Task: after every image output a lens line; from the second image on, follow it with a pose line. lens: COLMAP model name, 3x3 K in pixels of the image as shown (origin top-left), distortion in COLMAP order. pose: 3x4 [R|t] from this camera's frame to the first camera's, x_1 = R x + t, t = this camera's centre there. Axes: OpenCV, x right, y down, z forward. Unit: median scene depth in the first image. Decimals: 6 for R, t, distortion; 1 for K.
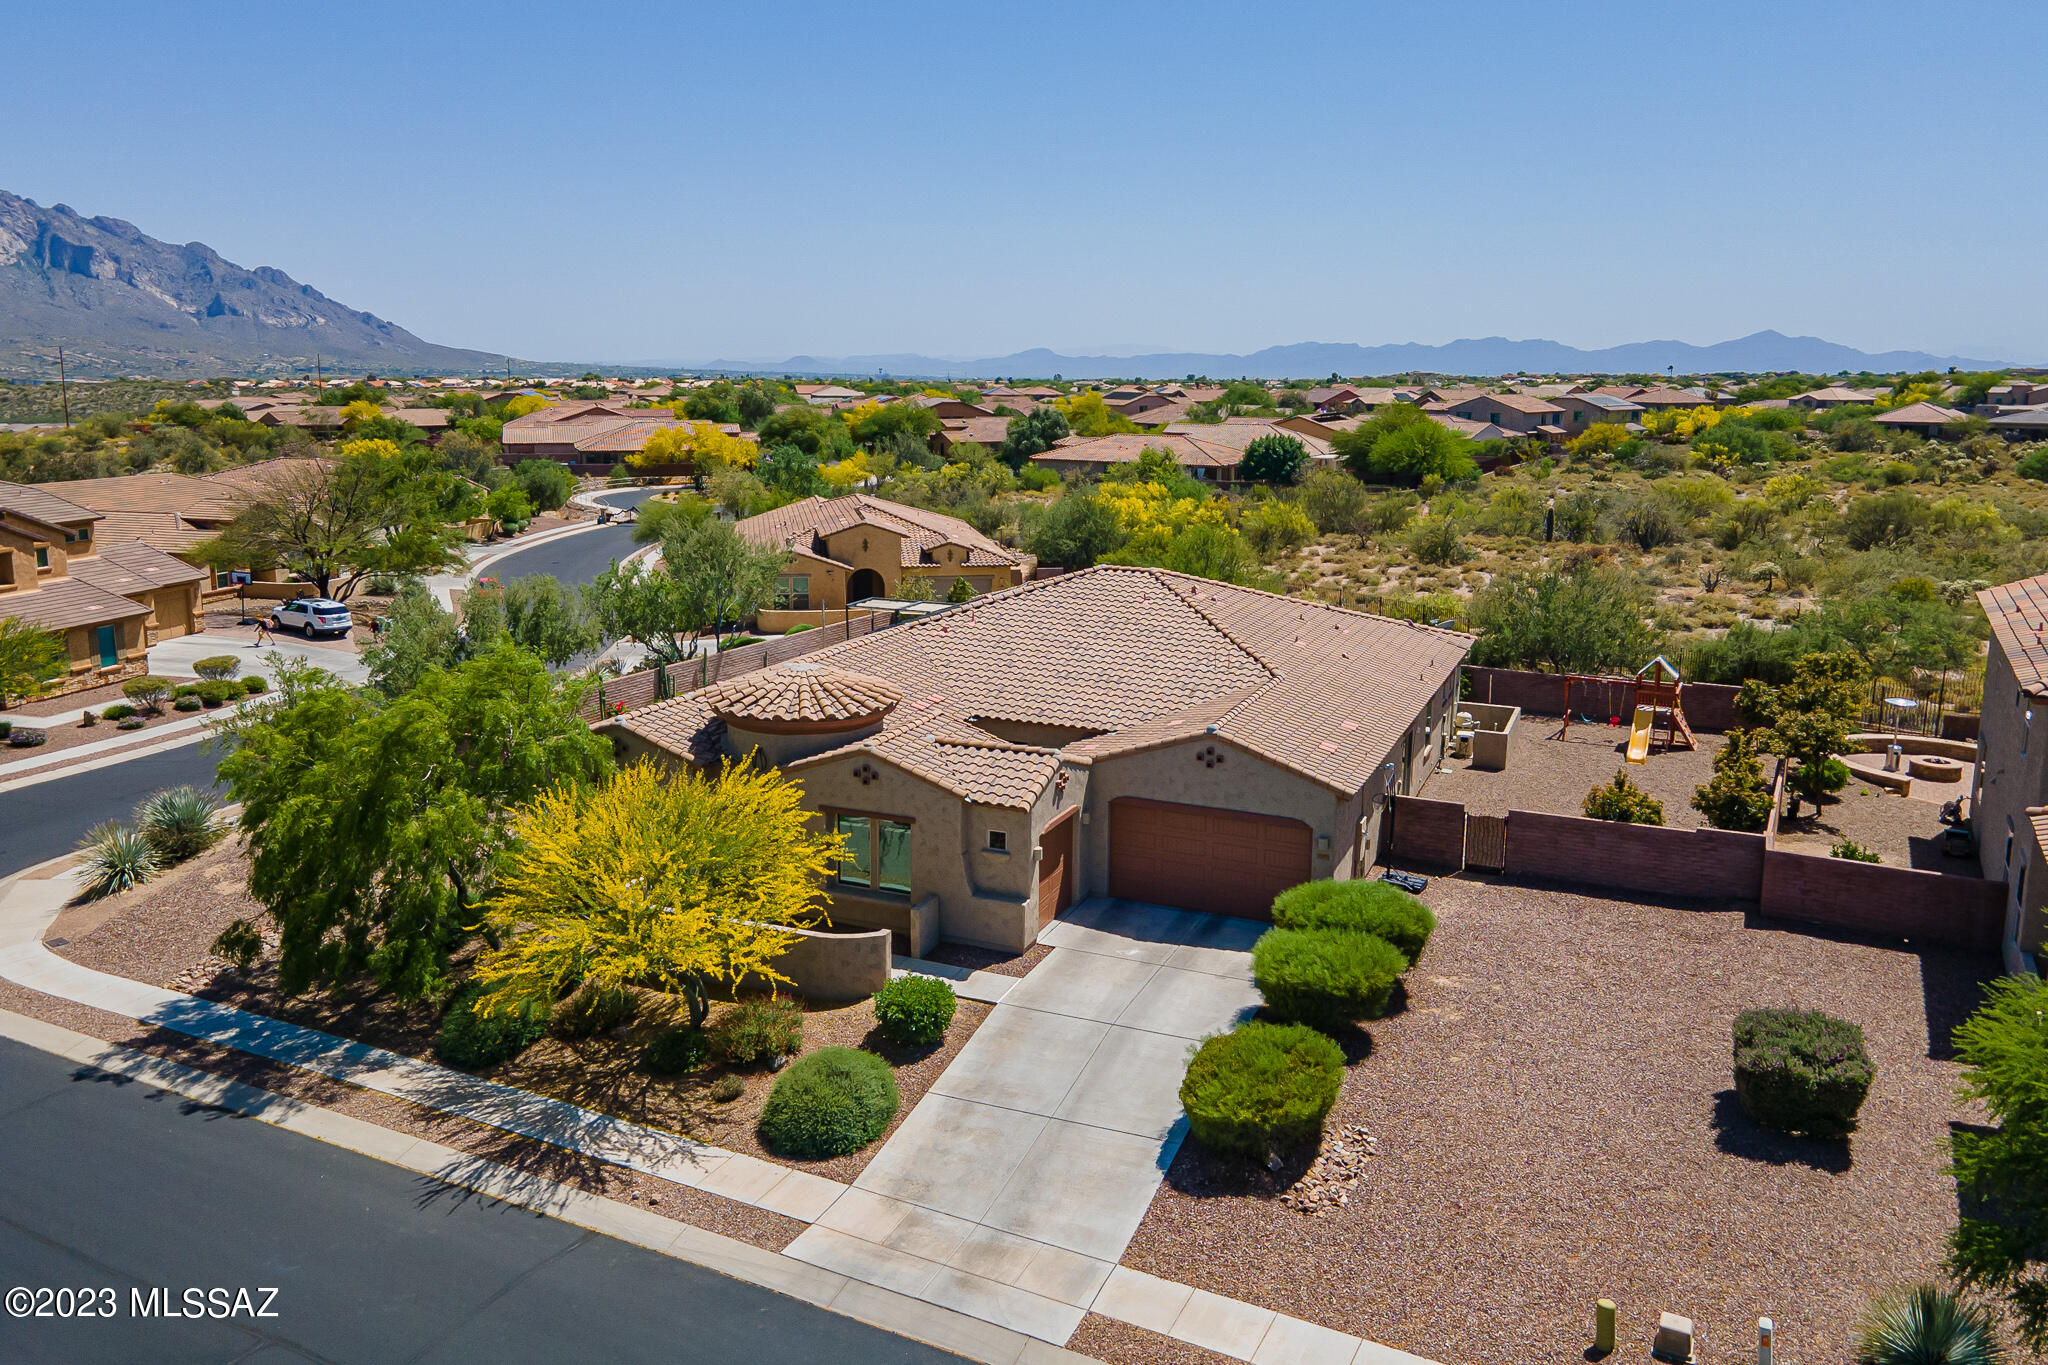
lens RADIAL K [[1521.8, 0, 1024.0], [0, 1521.8, 682.5], [0, 0, 1]] dist [-0.000332, 0.114112]
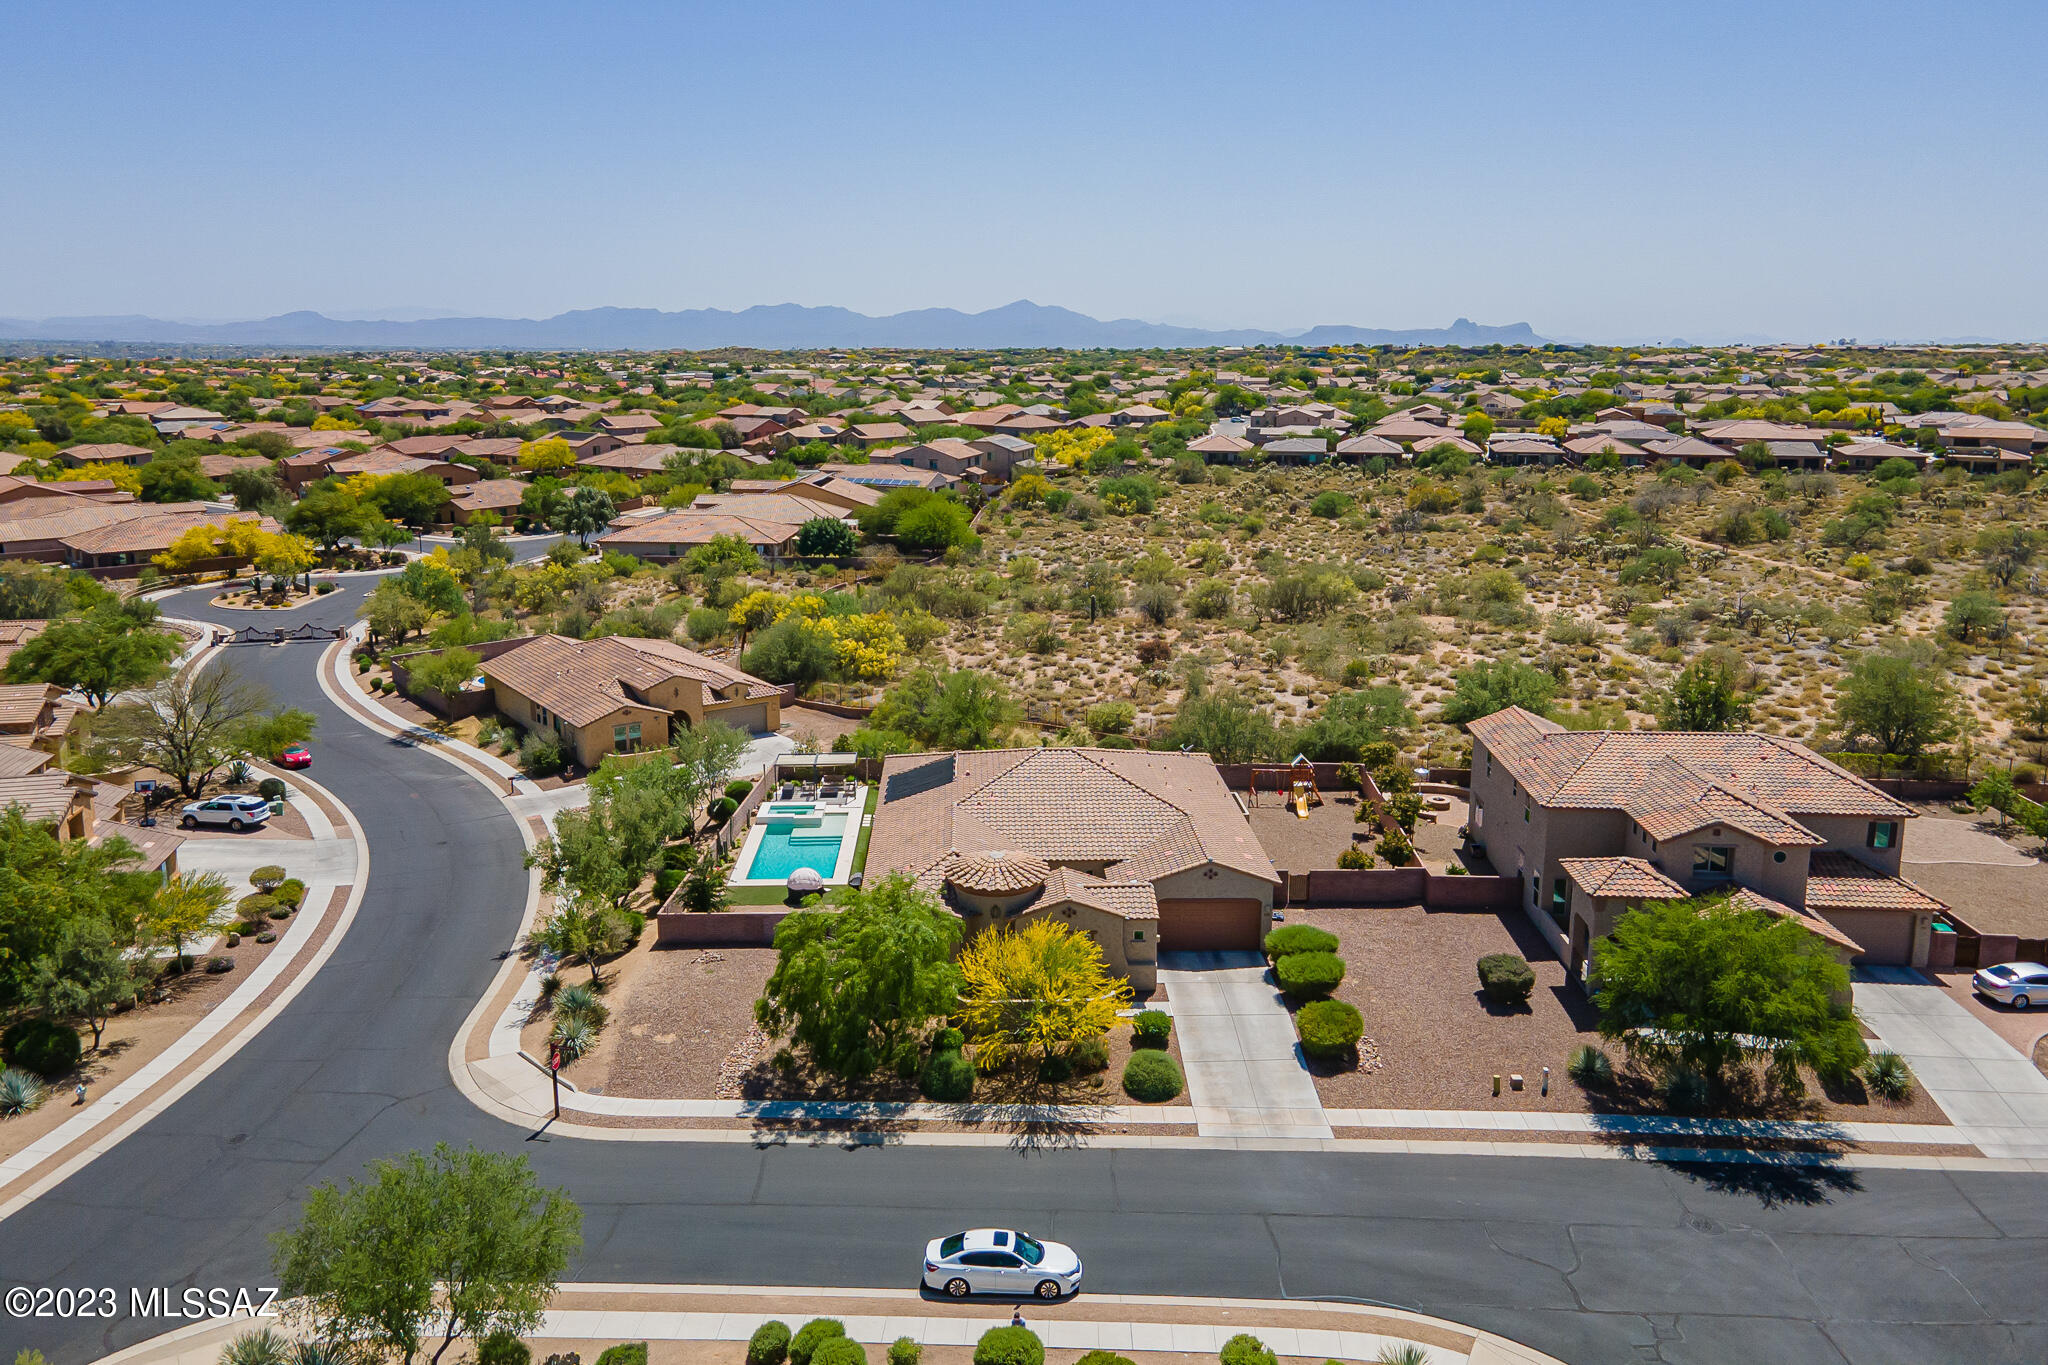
lens RADIAL K [[1521.8, 0, 1024.0], [0, 1521.8, 682.5], [0, 0, 1]] dist [-0.000332, 0.114112]
pose [[0.901141, -0.103801, 0.420915, -1.115488], [0.092438, 0.994591, 0.047373, -0.388854], [-0.423556, -0.003781, 0.905862, -0.858878]]
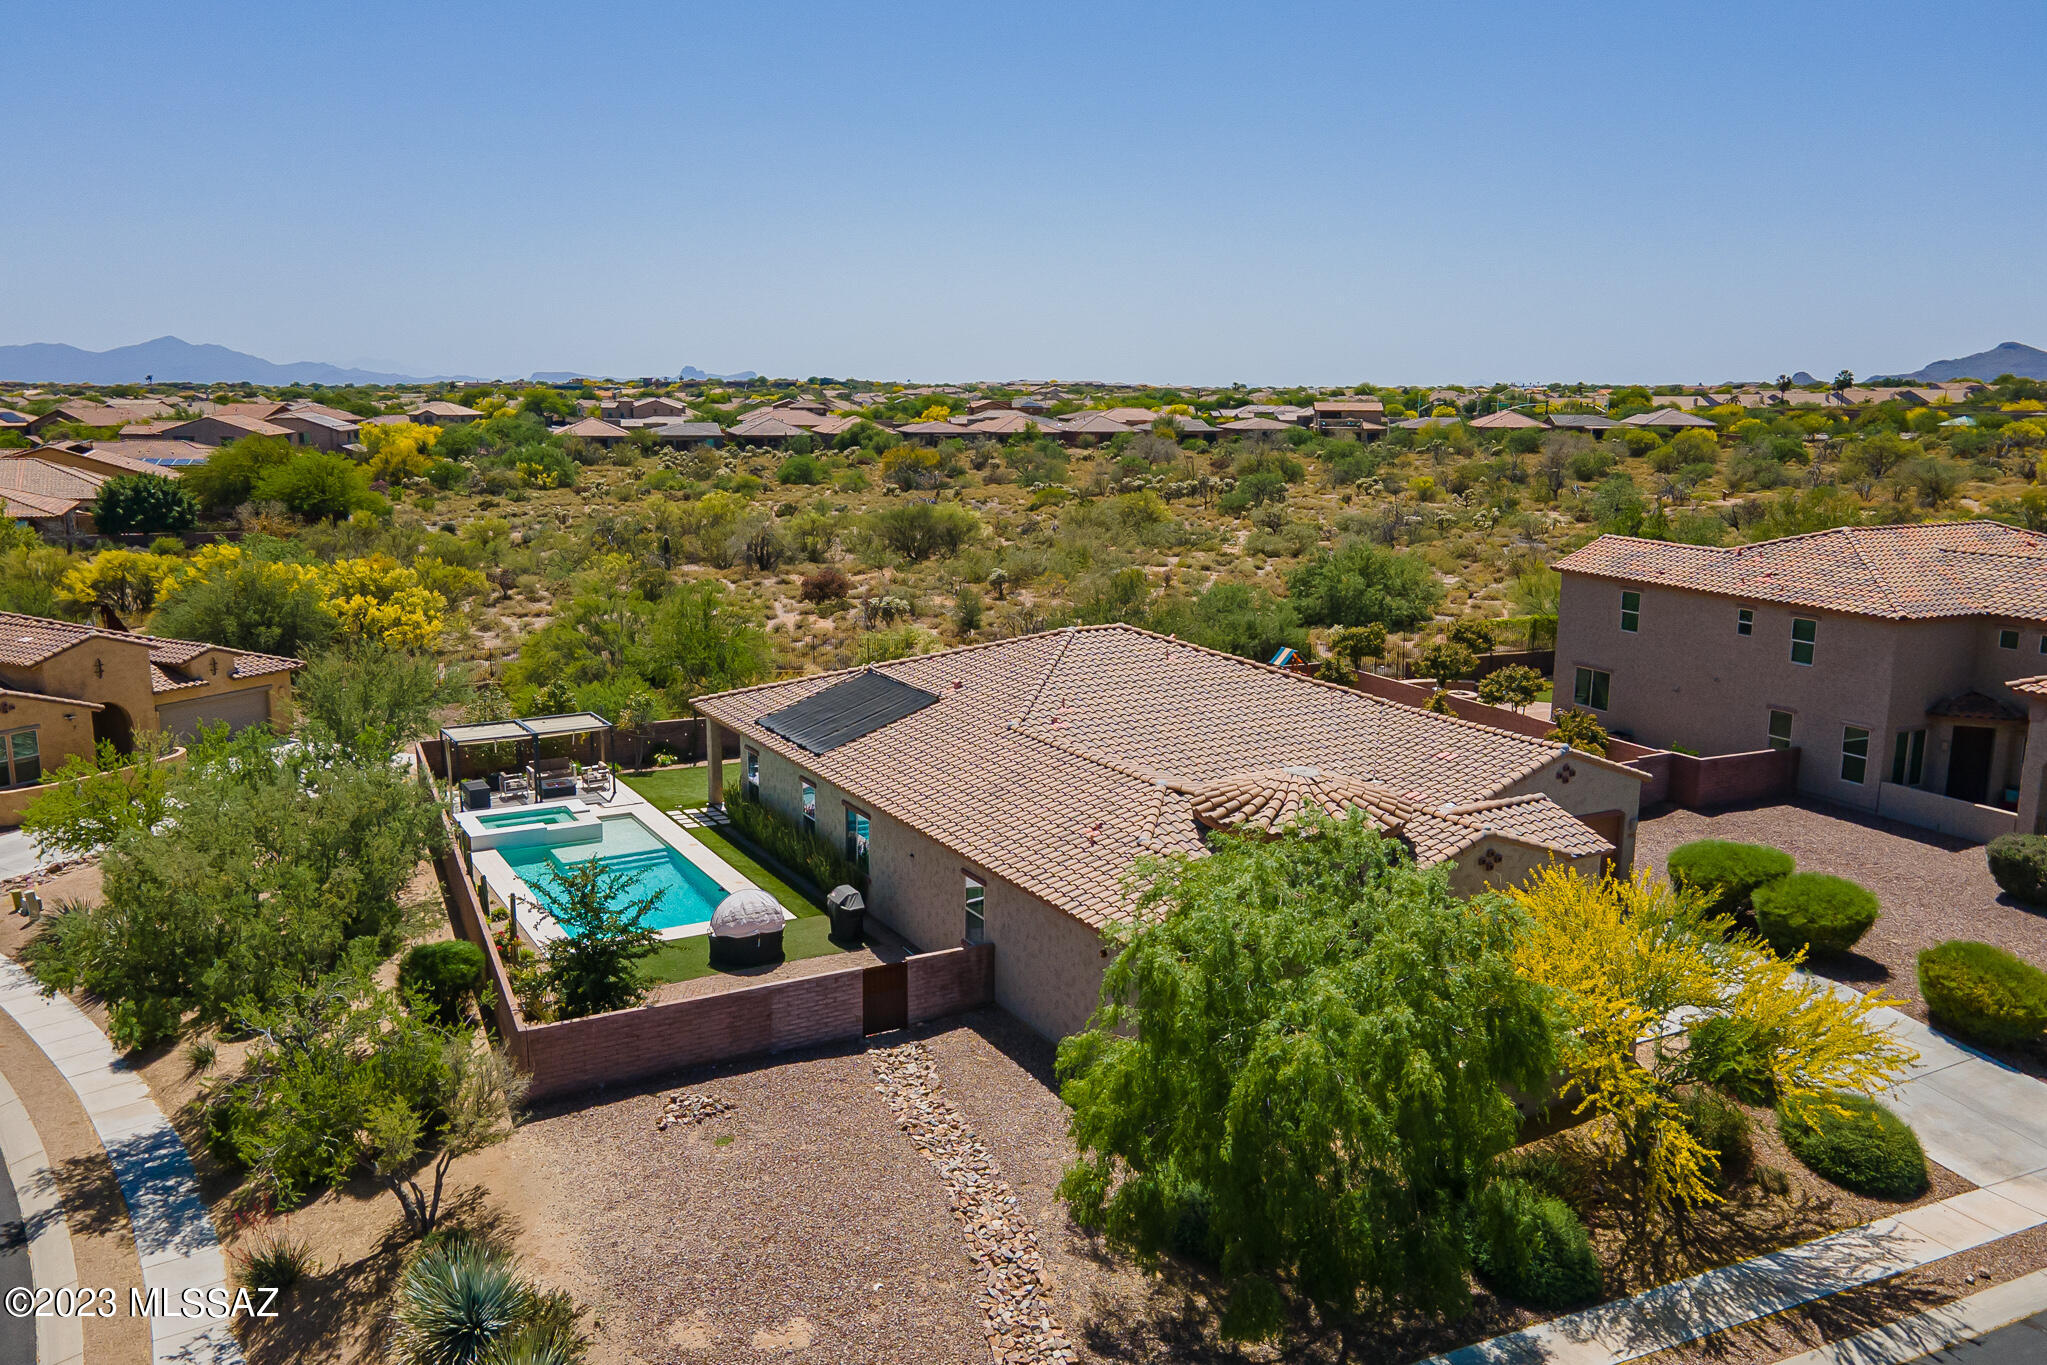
lens RADIAL K [[1601.4, 0, 1023.5], [0, 1601.4, 682.5], [0, 0, 1]] dist [0.042459, 0.013557]
pose [[0.596087, -0.151442, 0.788509, -1.246449], [0.163935, 0.984319, 0.065120, -0.187855], [-0.786006, 0.090447, 0.611566, 0.721233]]
